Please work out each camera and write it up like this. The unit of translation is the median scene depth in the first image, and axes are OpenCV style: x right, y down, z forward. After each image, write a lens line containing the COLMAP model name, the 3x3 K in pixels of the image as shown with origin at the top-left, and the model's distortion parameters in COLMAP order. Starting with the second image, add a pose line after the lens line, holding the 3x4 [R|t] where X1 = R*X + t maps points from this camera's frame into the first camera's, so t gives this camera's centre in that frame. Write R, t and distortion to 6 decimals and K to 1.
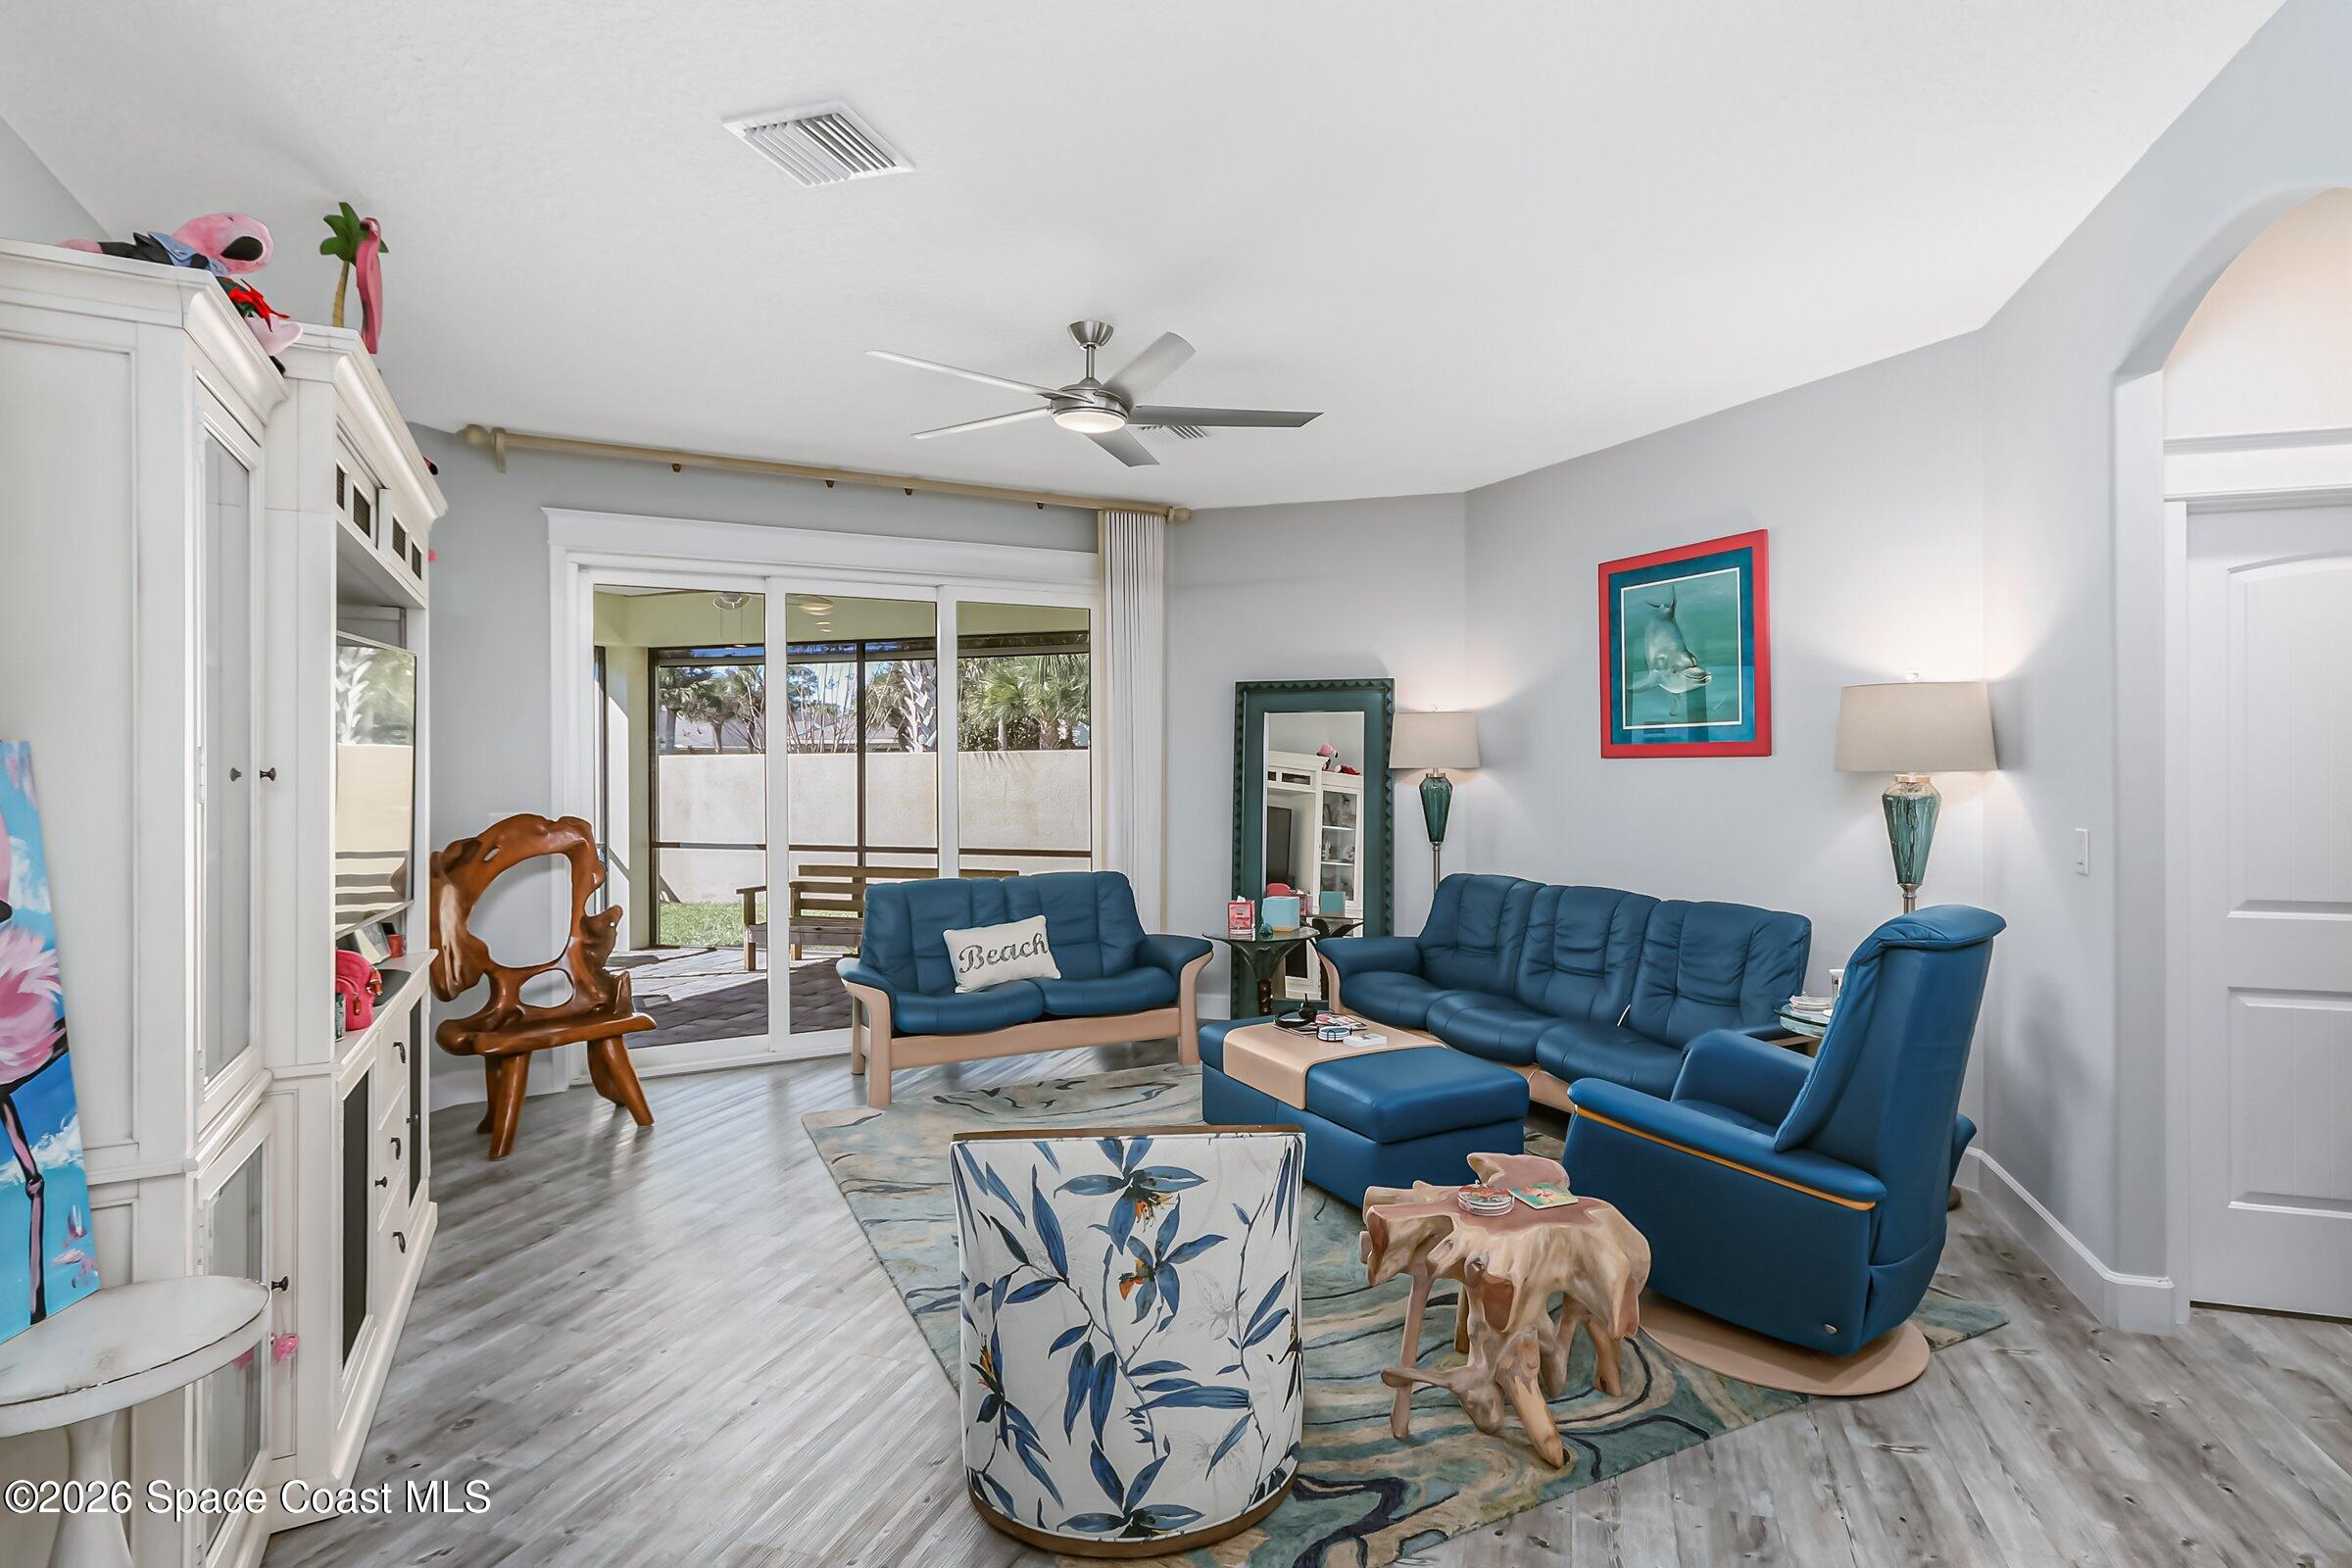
lens RADIAL K [[1180.4, 0, 1219.7], [0, 1180.4, 763.3], [0, 0, 1]] dist [0.001150, 0.000748]
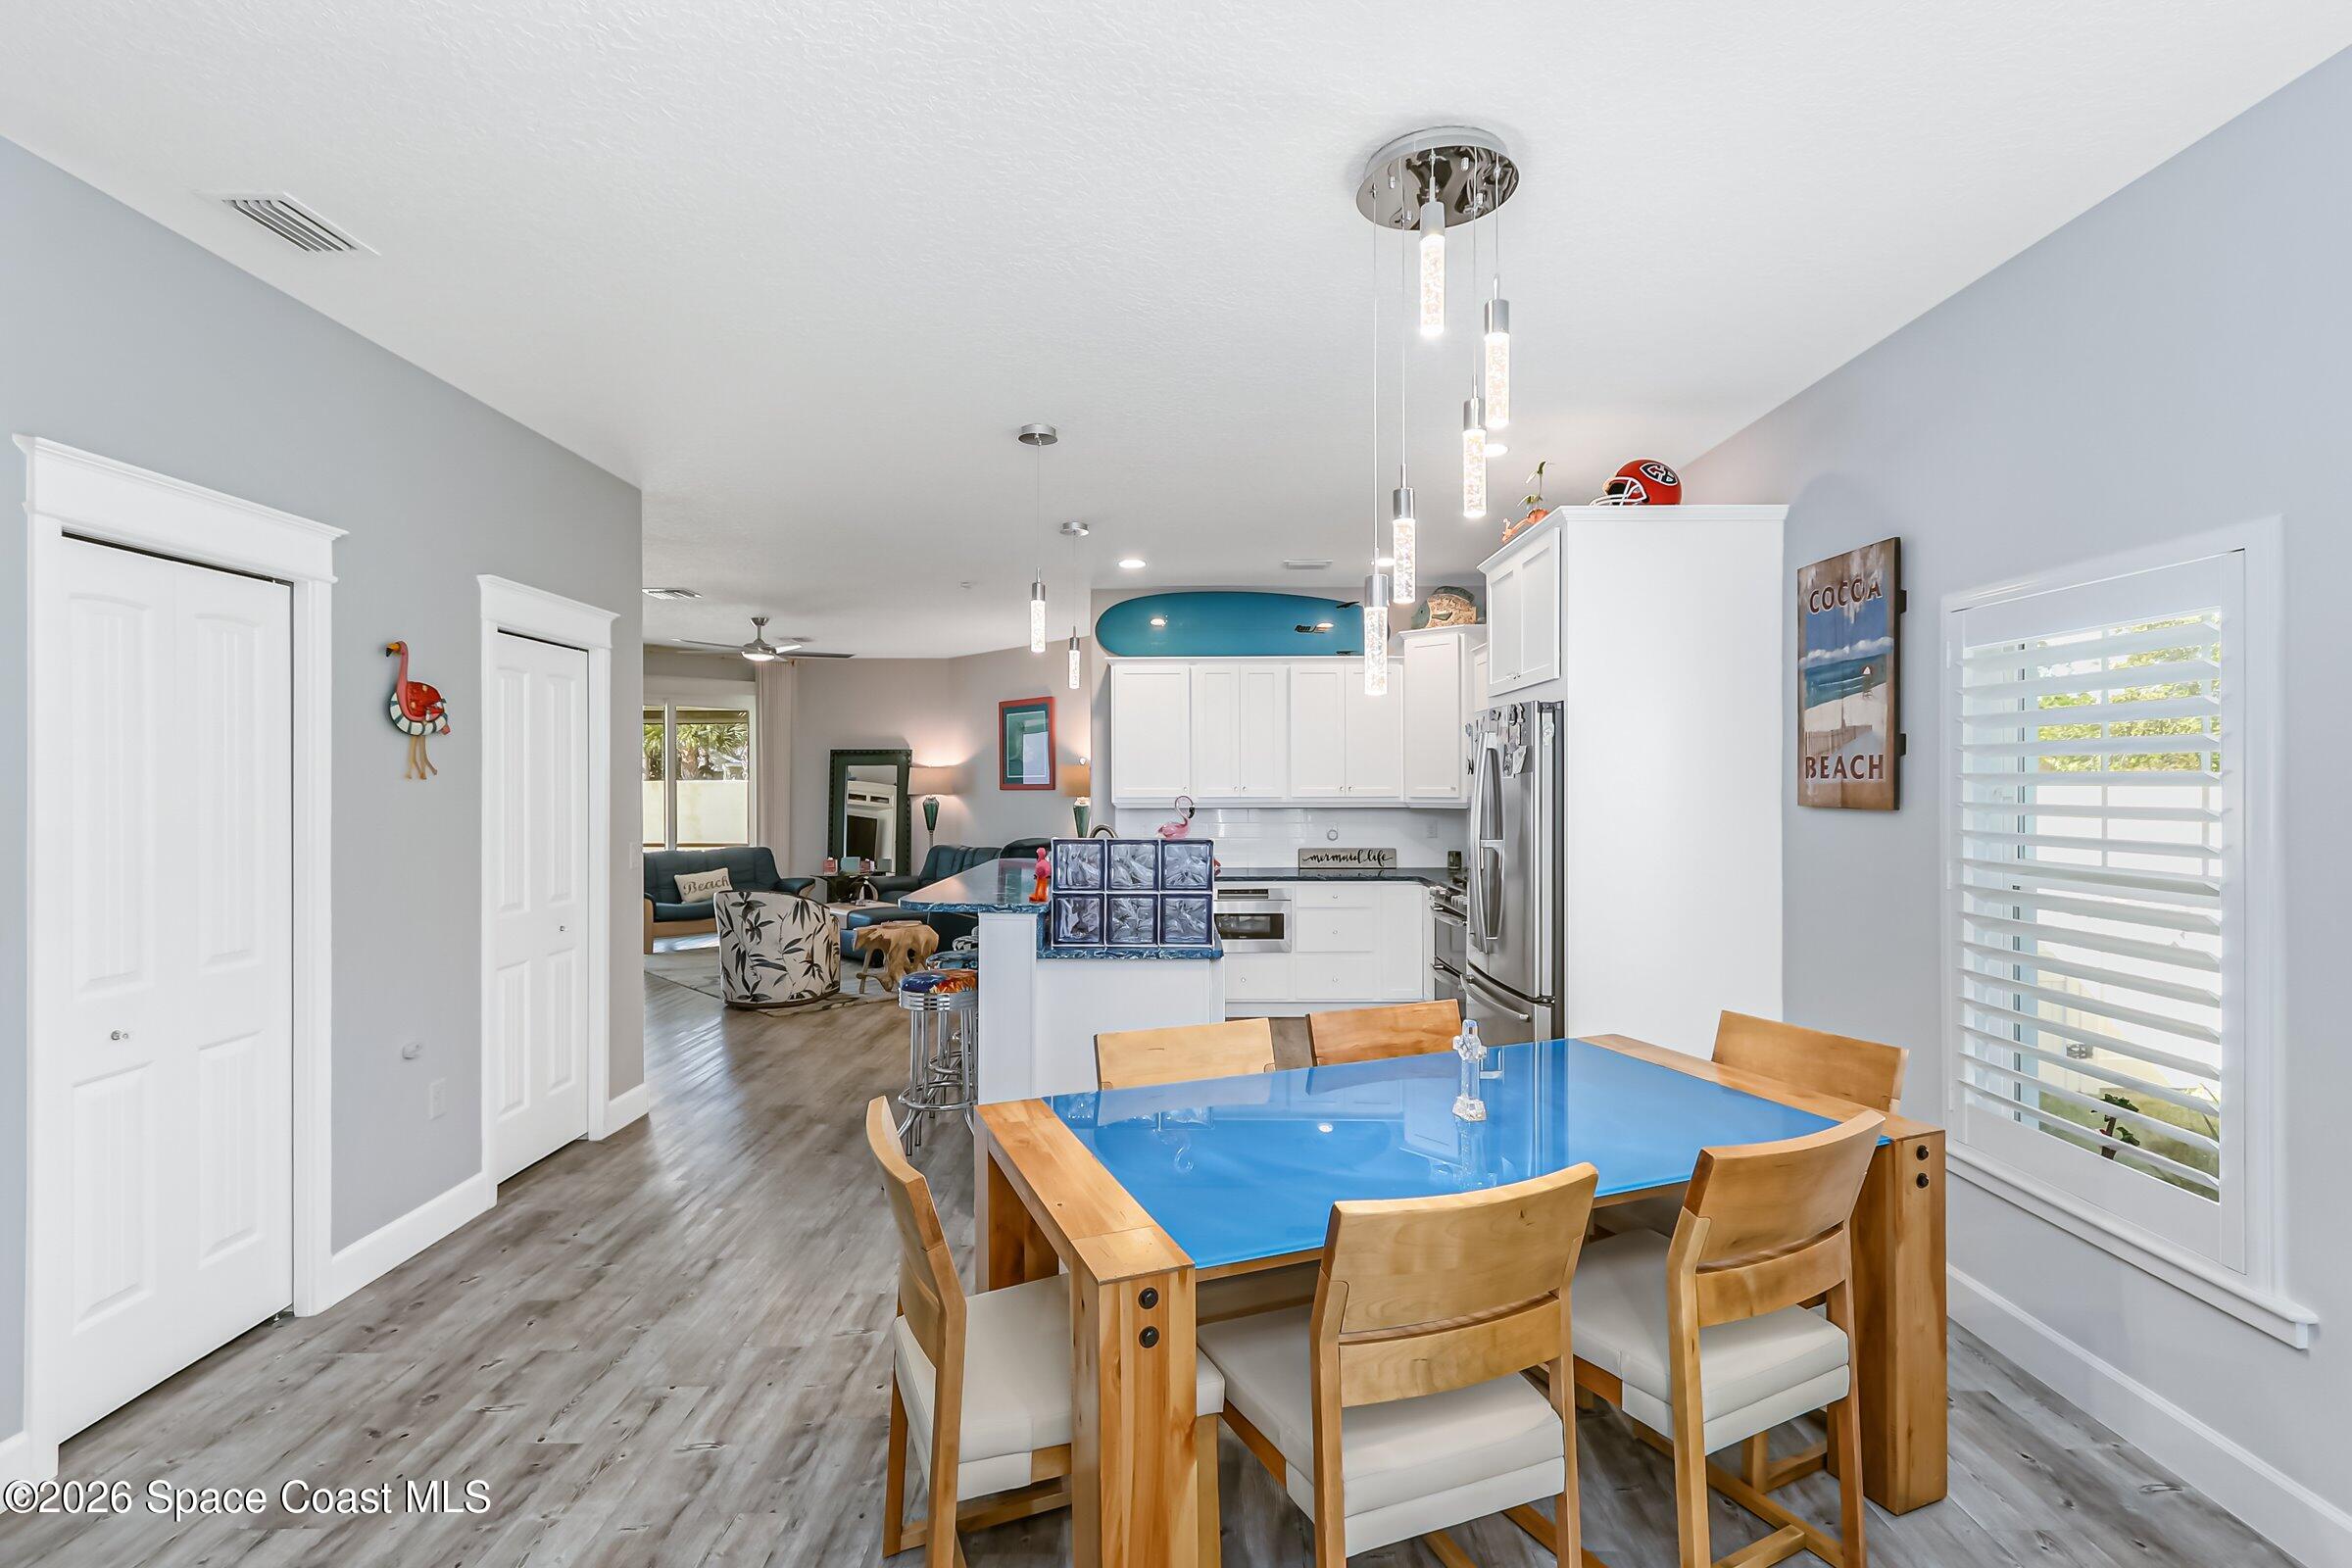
lens RADIAL K [[1101.4, 0, 1170.6], [0, 1101.4, 777.9], [0, 0, 1]] dist [0.000904, 0.001816]
pose [[0.960431, 0.005965, 0.278454, 0.060778], [-0.004040, 0.999964, -0.007486, -0.014173], [-0.278489, 0.006064, 0.960420, -1.160596]]
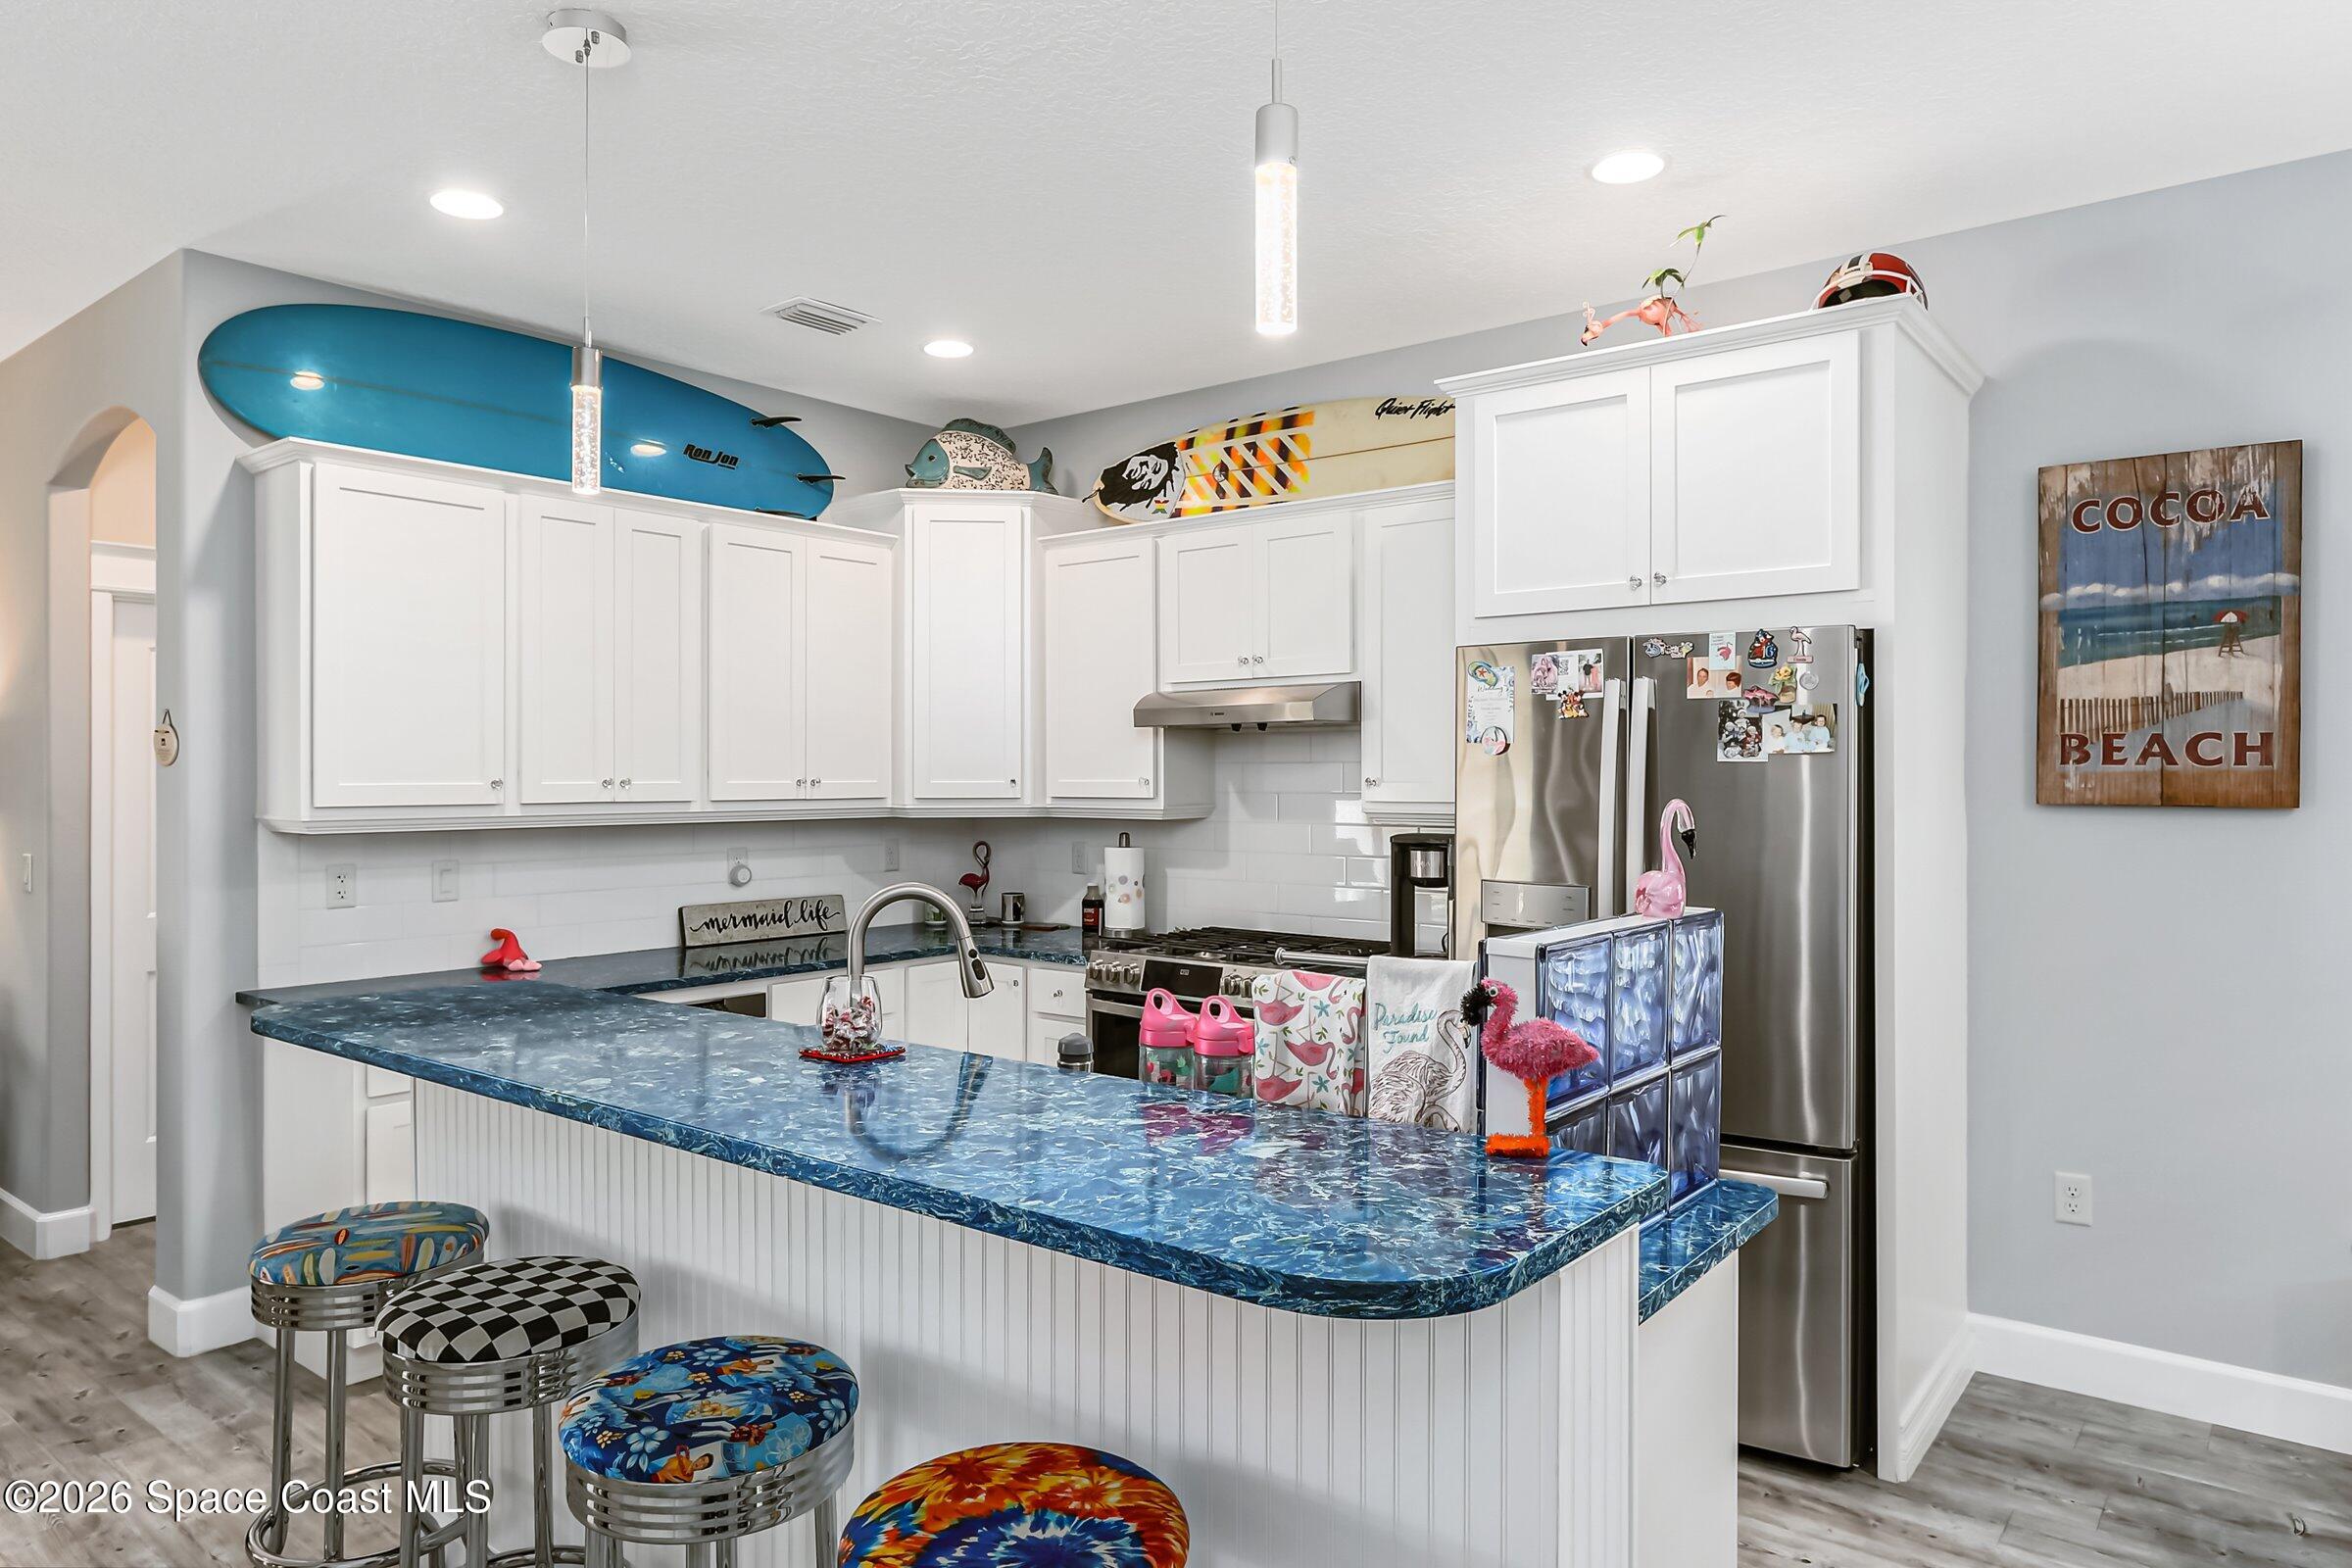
lens RADIAL K [[1465.4, 0, 1186.3], [0, 1465.4, 779.0], [0, 0, 1]] dist [-0.002259, 0.001726]
pose [[0.369355, 0.004307, 0.929278, -0.133033], [-0.001670, 0.999991, -0.003971, -0.010689], [-0.929287, -0.000086, 0.369359, -0.401640]]
